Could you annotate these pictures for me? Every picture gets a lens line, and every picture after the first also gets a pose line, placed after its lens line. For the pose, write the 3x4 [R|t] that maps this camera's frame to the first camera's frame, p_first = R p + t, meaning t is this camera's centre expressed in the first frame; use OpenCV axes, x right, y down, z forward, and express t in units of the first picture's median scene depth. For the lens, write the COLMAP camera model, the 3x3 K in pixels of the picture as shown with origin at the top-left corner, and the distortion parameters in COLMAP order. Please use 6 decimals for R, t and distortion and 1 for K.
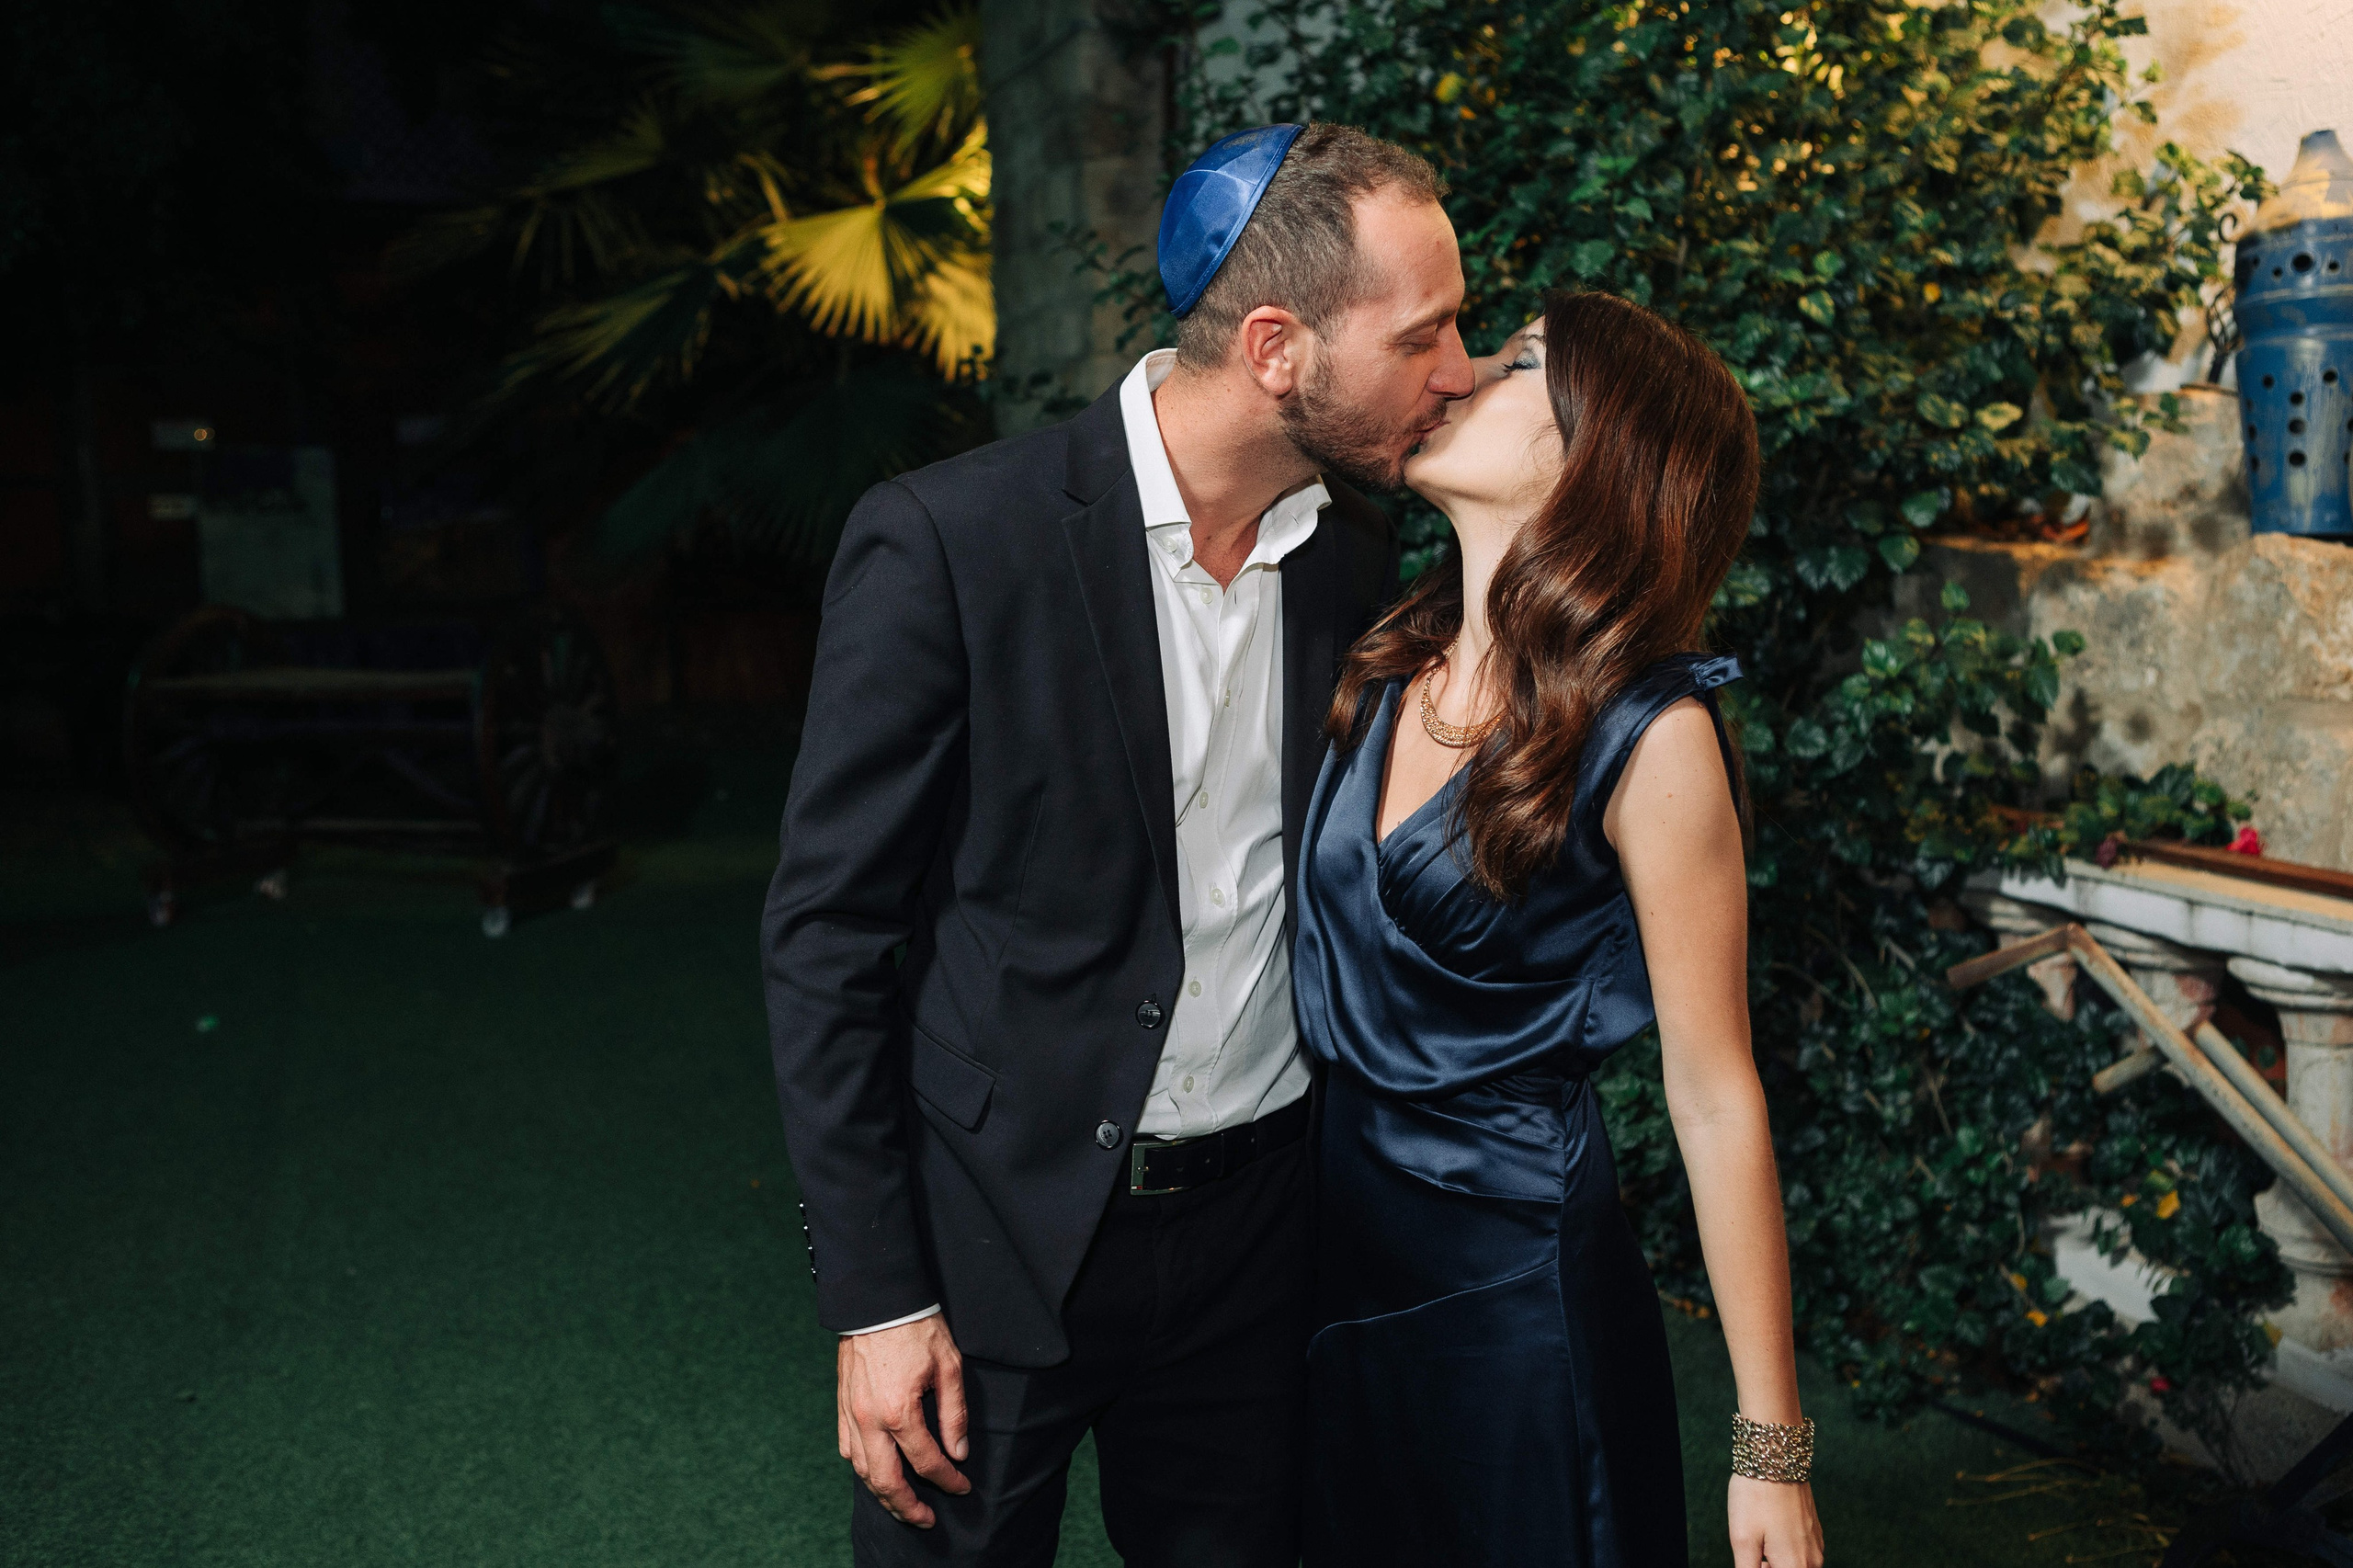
lens RADIAL K [[2301.5, 0, 1222.4], [0, 2301.5, 763.3], [0, 0, 1]] dist [0.024641, 0.000000]
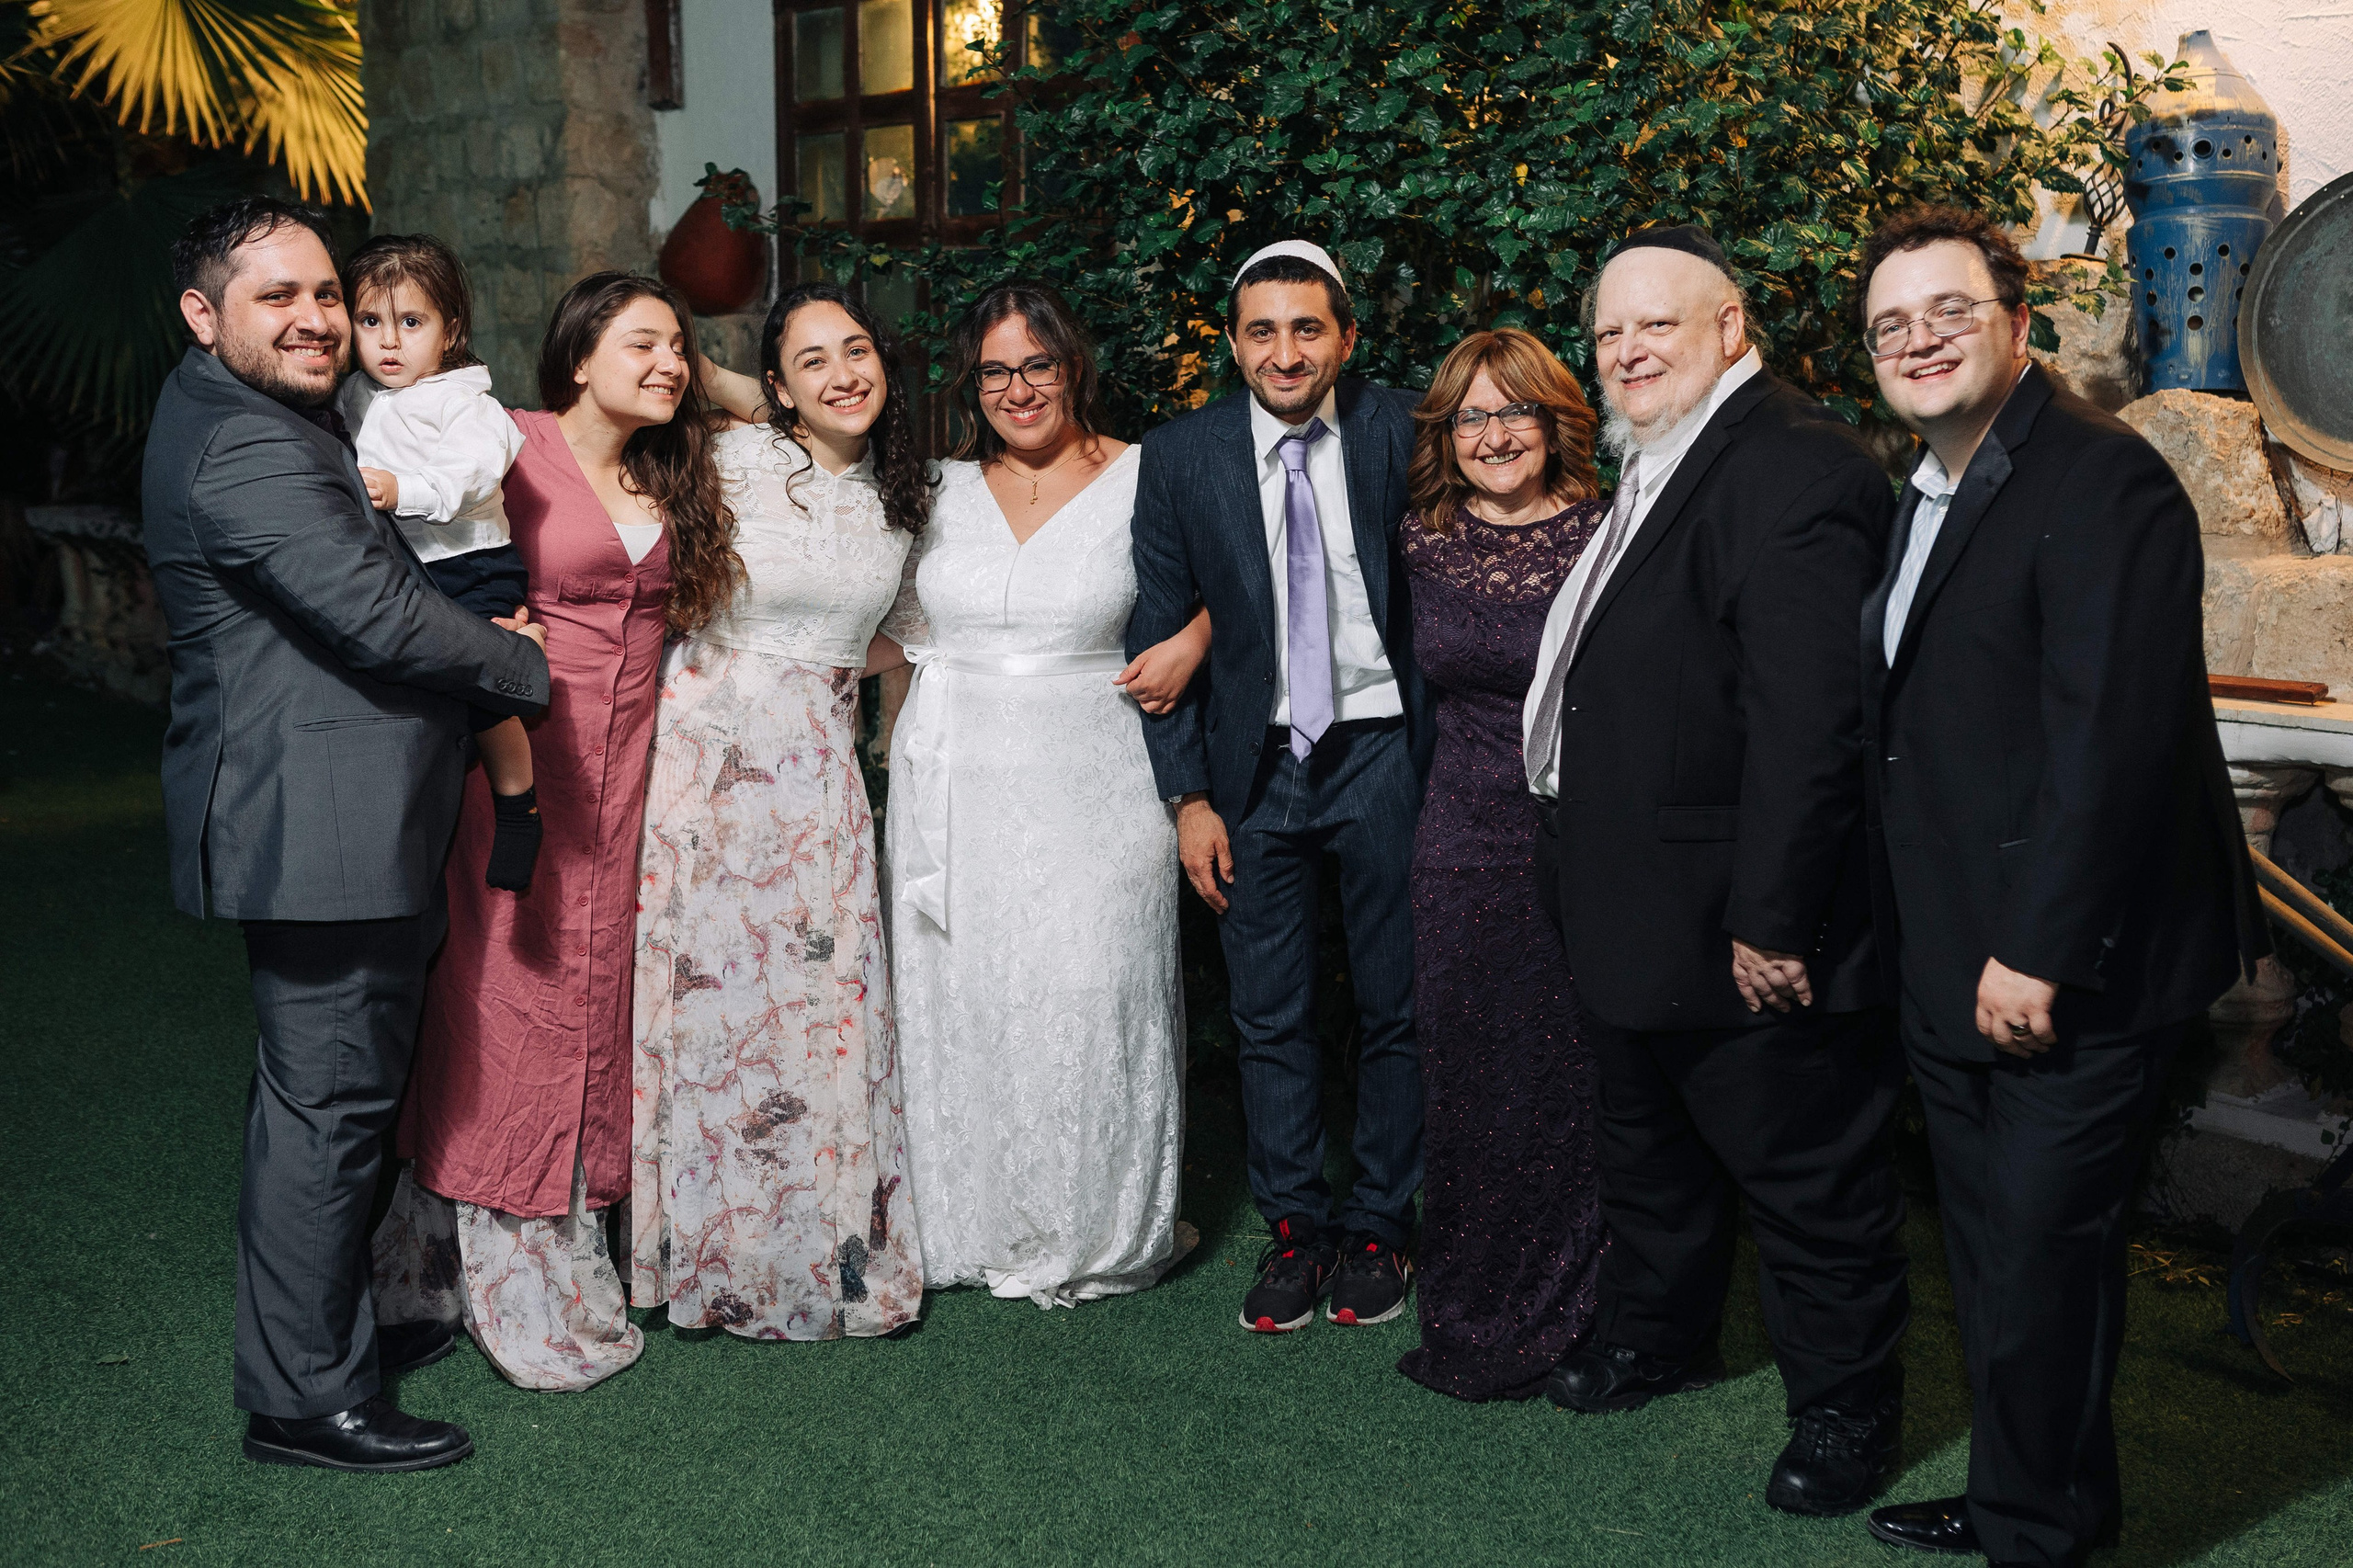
lens RADIAL K [[2891.1, 0, 1200.5], [0, 2891.1, 779.9], [0, 0, 1]] dist [0.068347, 0.000000]
pose [[0.943249, -0.023687, 0.331241, -0.460075], [0.017241, 0.999601, 0.022386, 0.050072], [-0.331639, -0.015405, 0.943280, -0.183508]]
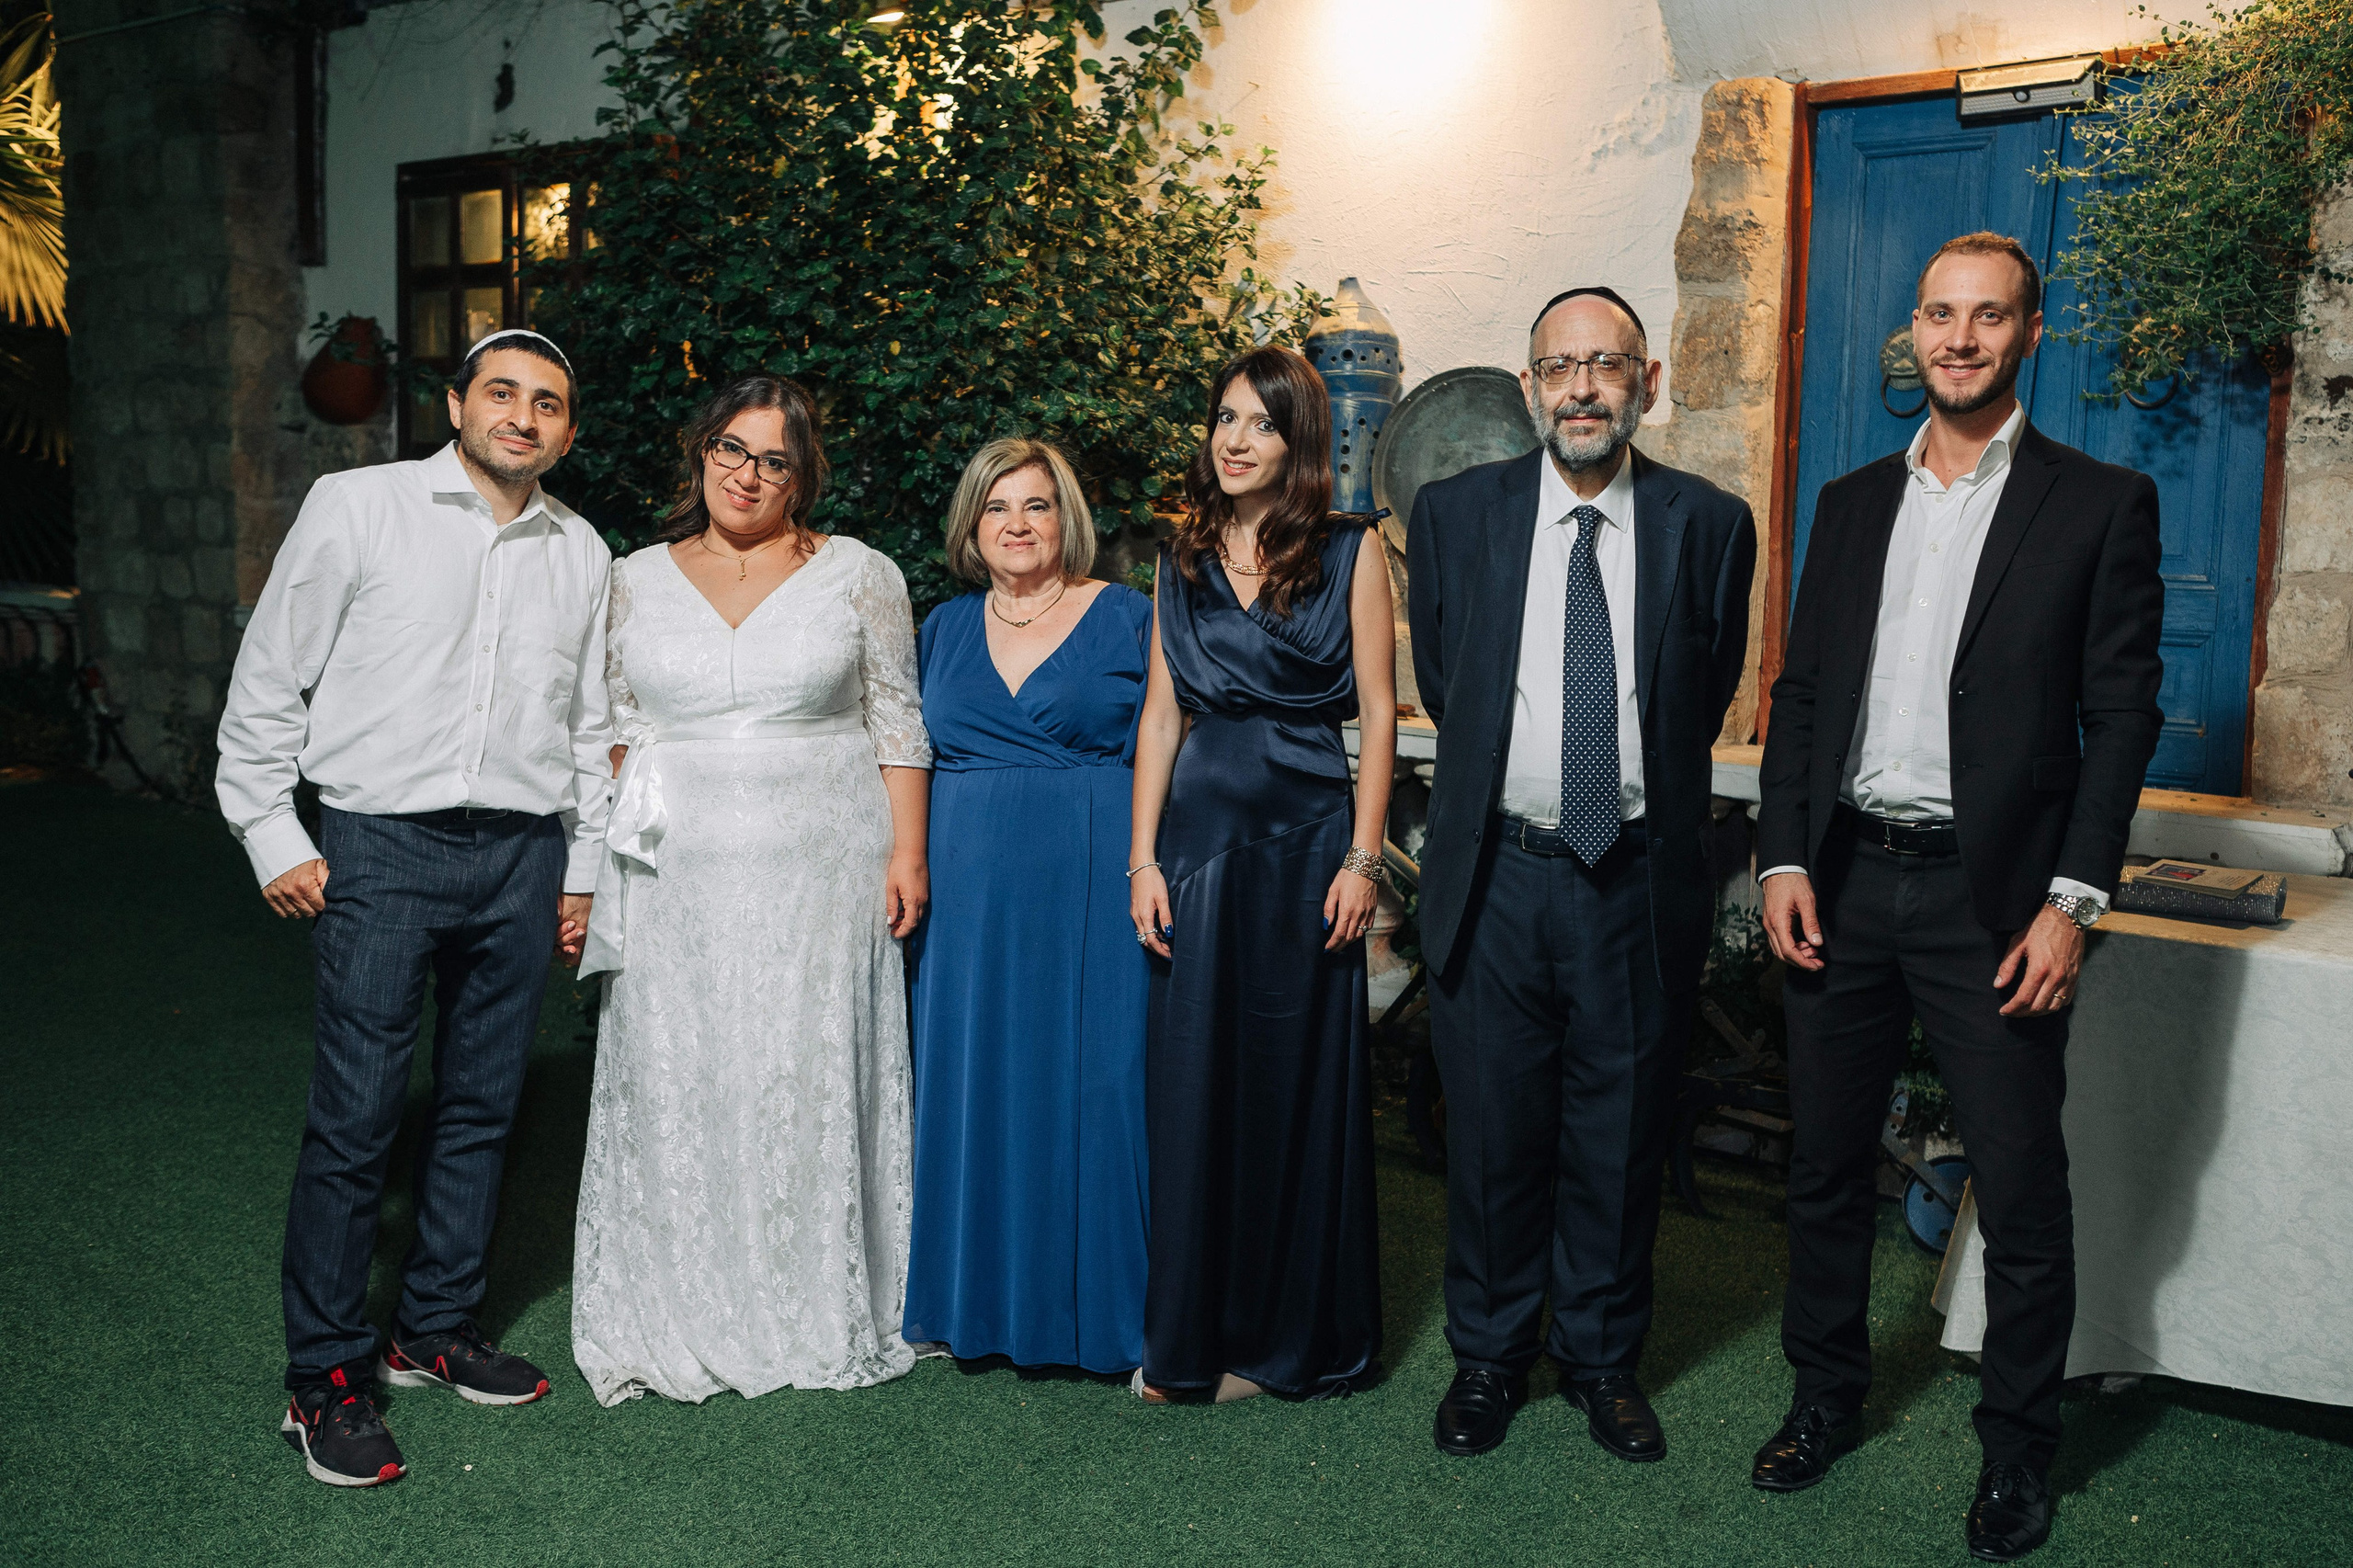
lens RADIAL K [[2301.5, 0, 1251.3], [0, 2301.5, 783.5], [0, 0, 1]] dist [0.024641, 0.000000]
pose [[0.866225, -0.010741, 0.499539, -0.439941], [0.006717, 0.999929, 0.009852, 0.082409], [-0.499609, -0.005179, 0.866236, -0.434728]]
